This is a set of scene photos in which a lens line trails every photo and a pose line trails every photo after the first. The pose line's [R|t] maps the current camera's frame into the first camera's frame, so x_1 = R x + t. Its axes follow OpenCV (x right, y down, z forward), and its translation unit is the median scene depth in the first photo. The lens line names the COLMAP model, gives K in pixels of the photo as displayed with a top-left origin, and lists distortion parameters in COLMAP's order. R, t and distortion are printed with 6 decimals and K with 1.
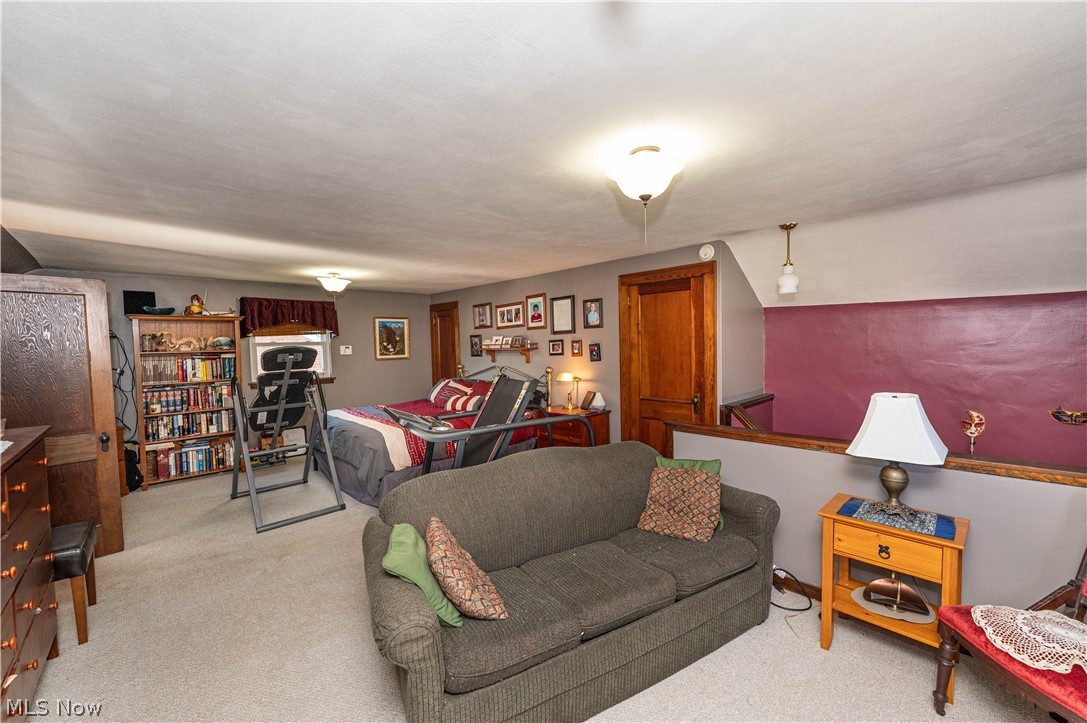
lens RADIAL K [[428.4, 0, 543.5], [0, 428.4, 361.5], [0, 0, 1]] dist [0.000453, -0.000004]
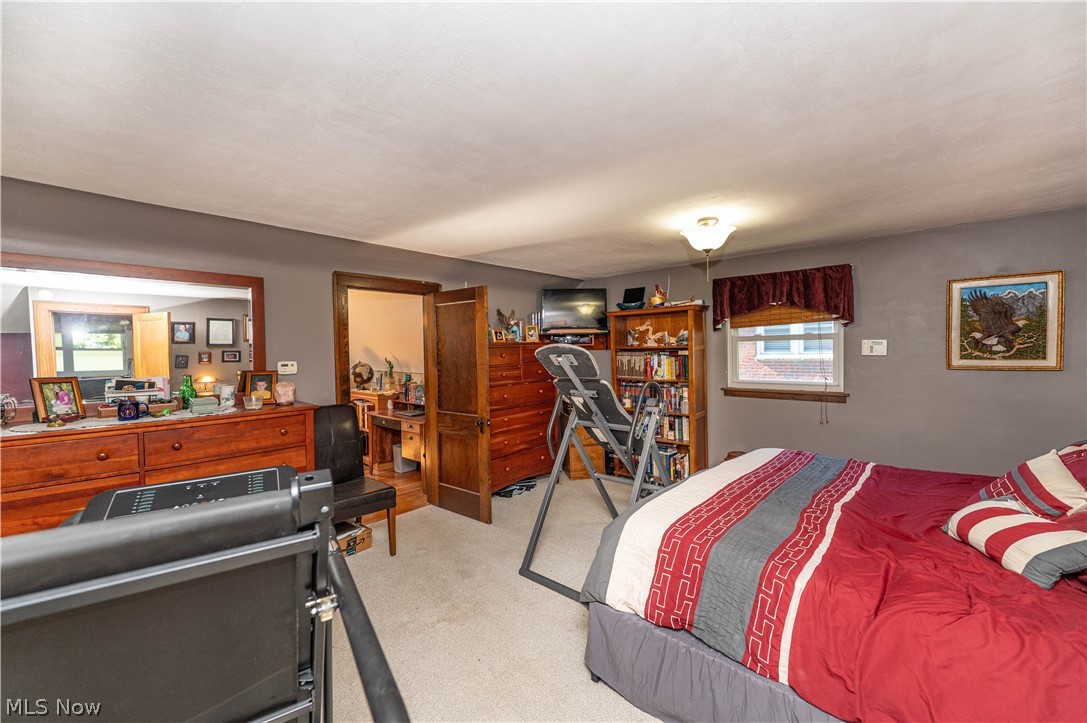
lens RADIAL K [[428.4, 0, 543.5], [0, 428.4, 361.5], [0, 0, 1]] dist [0.000453, -0.000004]
pose [[0.075688, 0.049469, -0.995904, 0.069547], [-0.028733, 0.998462, 0.047412, -0.024901], [0.996717, 0.025027, 0.076993, 0.587570]]
